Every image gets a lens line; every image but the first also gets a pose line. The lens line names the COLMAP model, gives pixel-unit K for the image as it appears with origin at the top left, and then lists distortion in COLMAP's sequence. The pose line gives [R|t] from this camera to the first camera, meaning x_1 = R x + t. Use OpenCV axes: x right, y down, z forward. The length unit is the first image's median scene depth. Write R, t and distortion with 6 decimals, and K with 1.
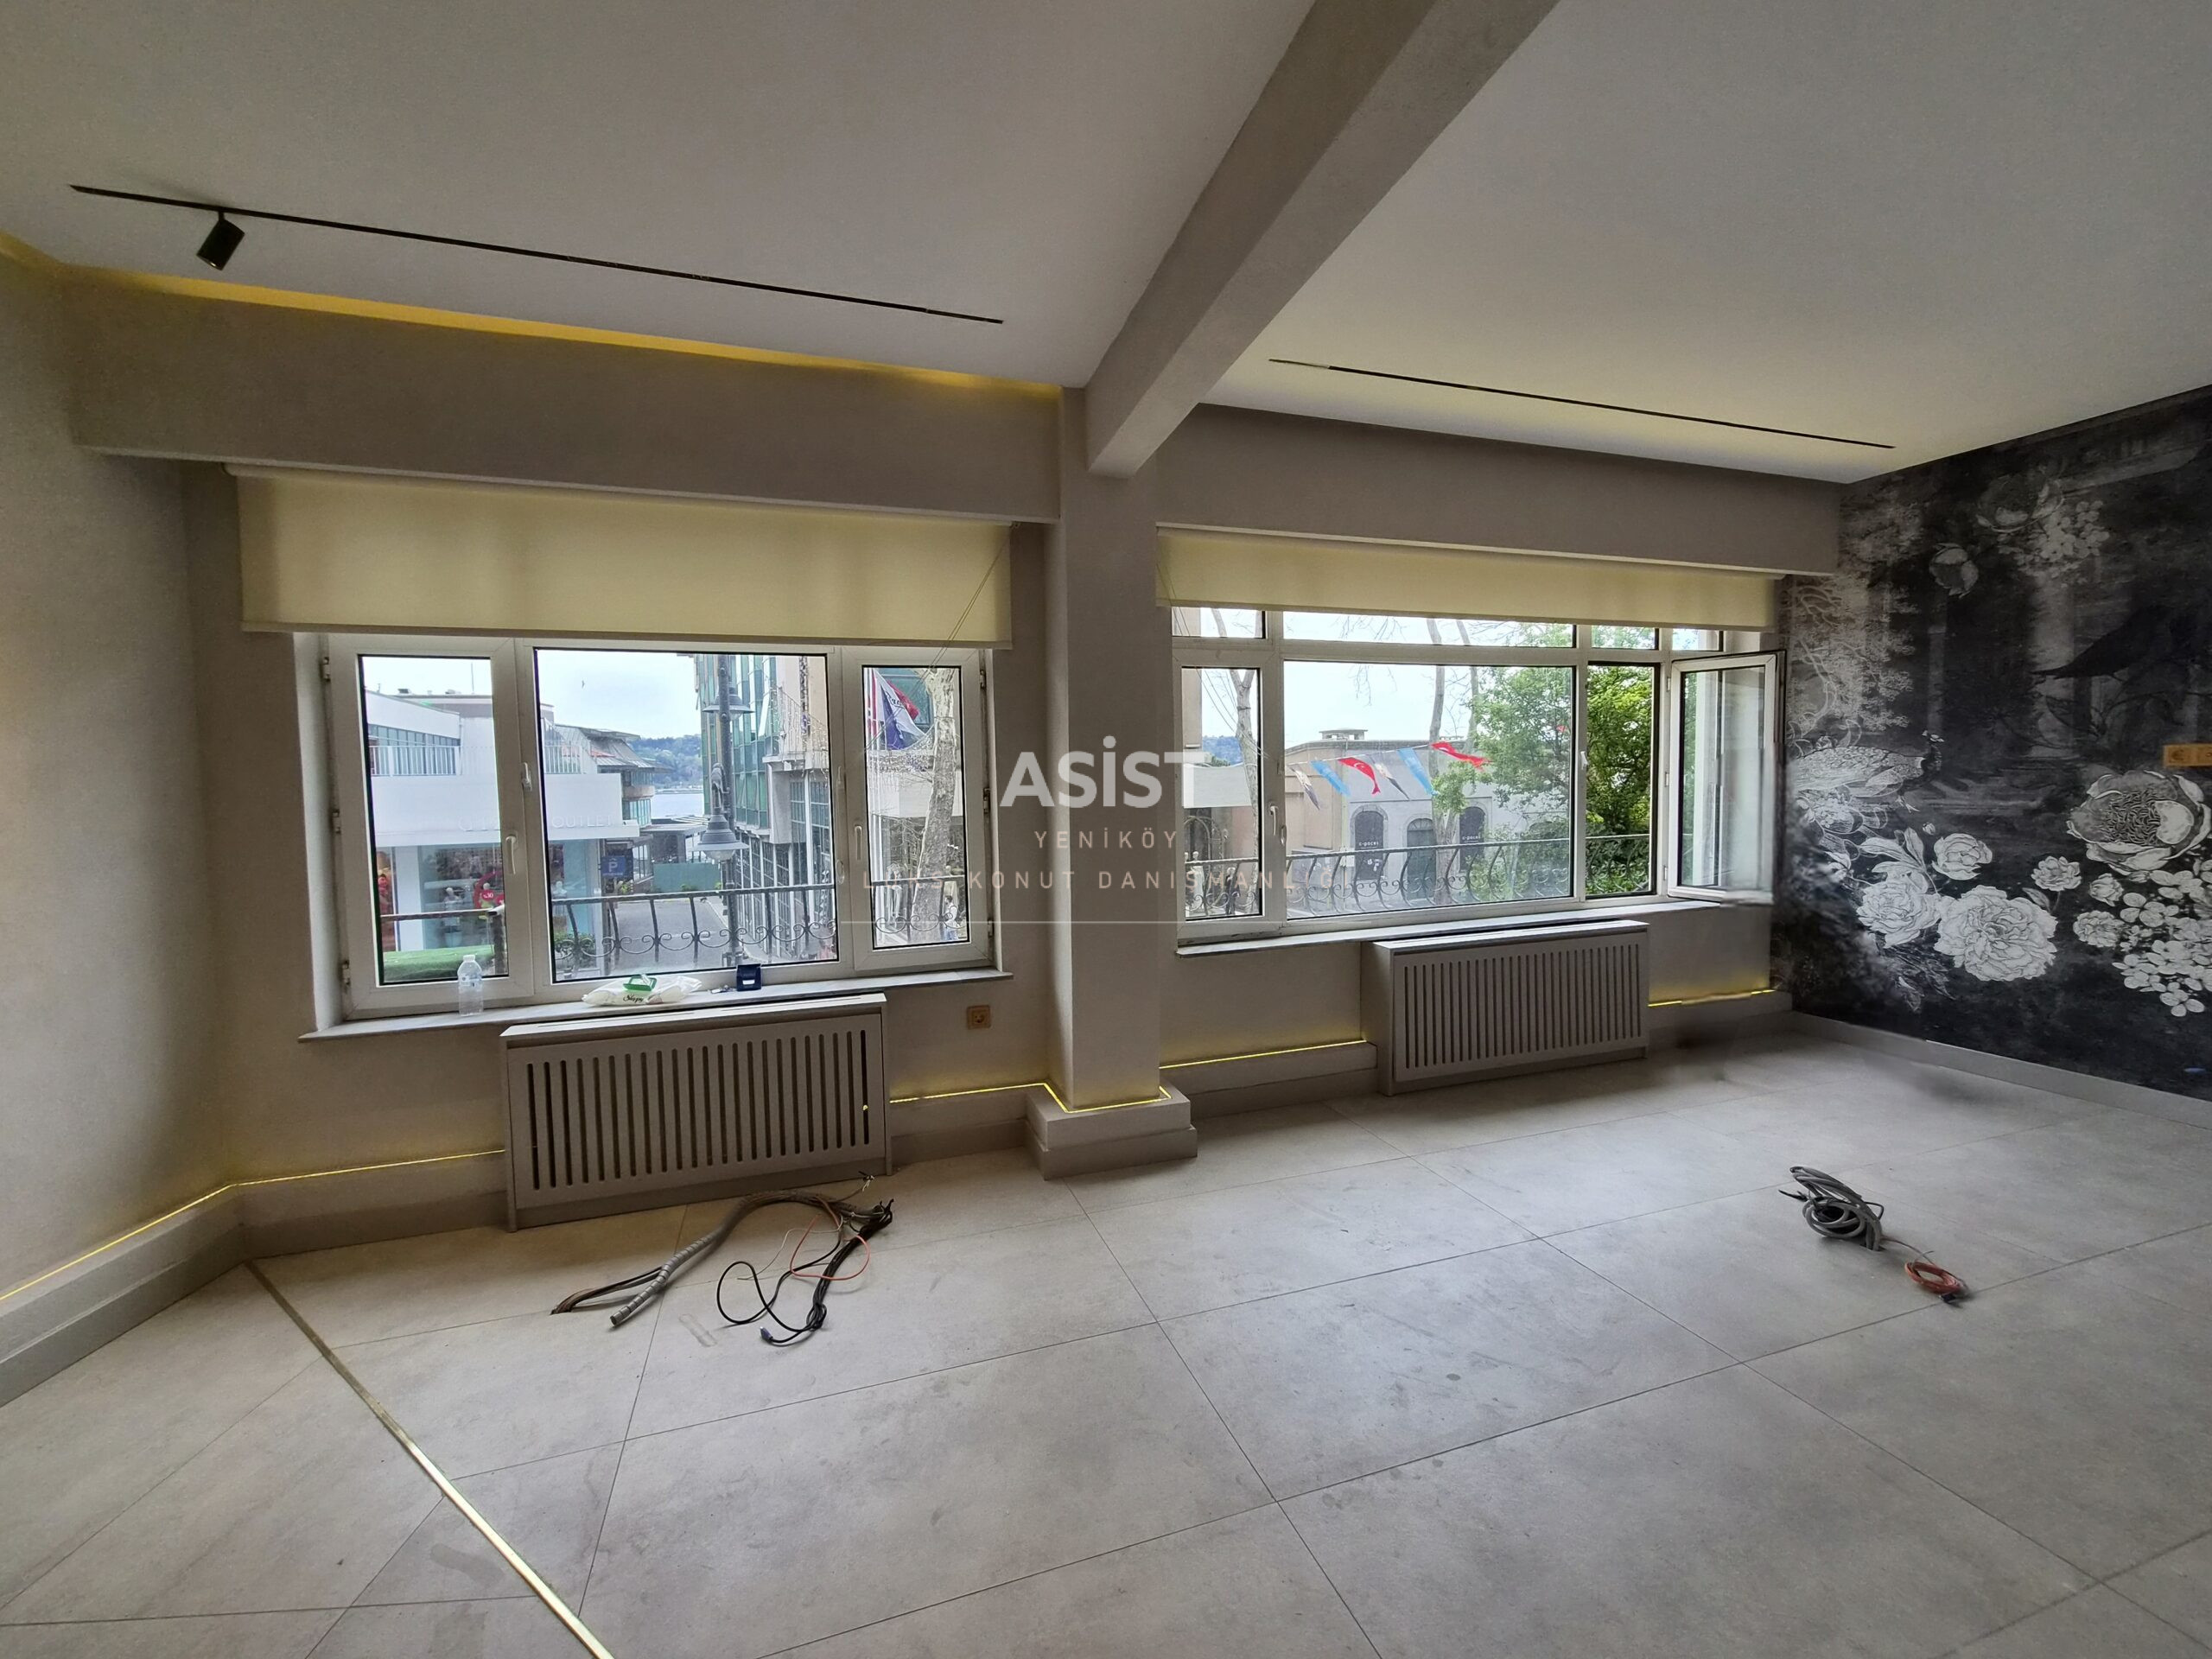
lens RADIAL K [[913.7, 0, 1106.0], [0, 913.7, 829.5], [0, 0, 1]] dist [0.002135, 0.000150]
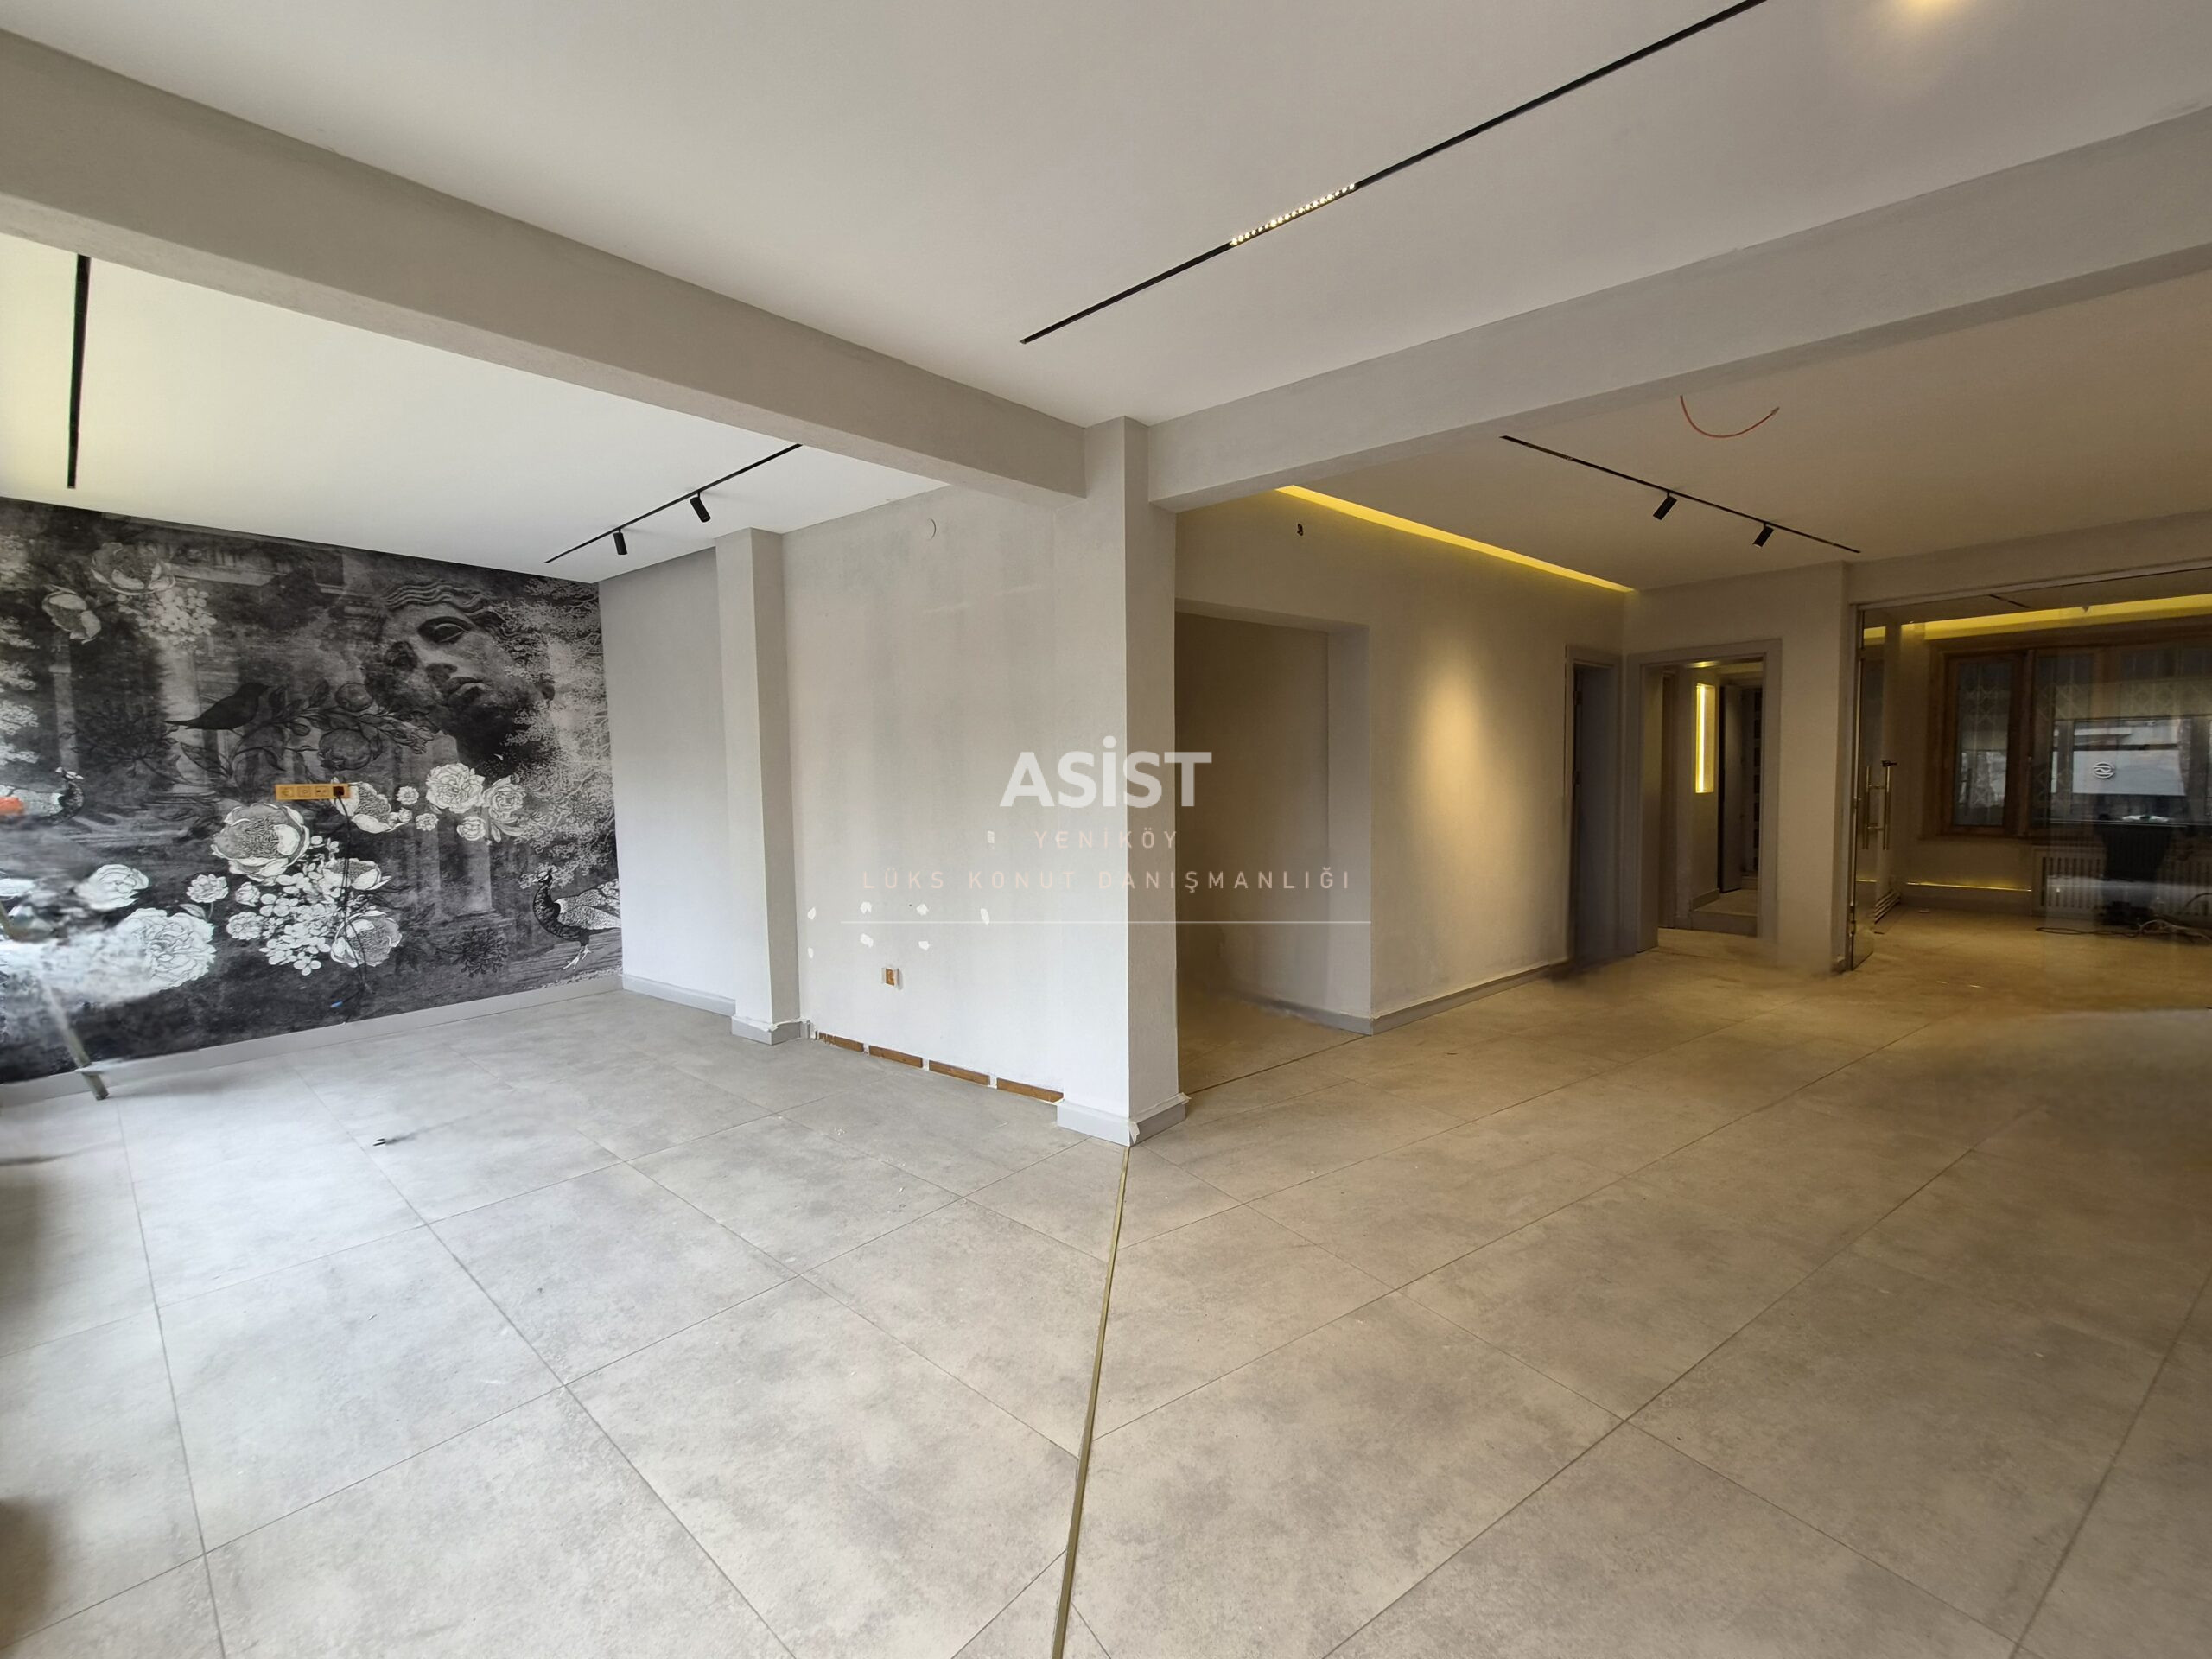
lens RADIAL K [[913.7, 0, 1106.0], [0, 913.7, 829.5], [0, 0, 1]] dist [0.002135, 0.000150]
pose [[-0.511915, -0.025831, 0.858648, -0.634097], [0.075431, 0.994335, 0.074884, -0.031484], [-0.855718, 0.103103, -0.507067, 0.592334]]
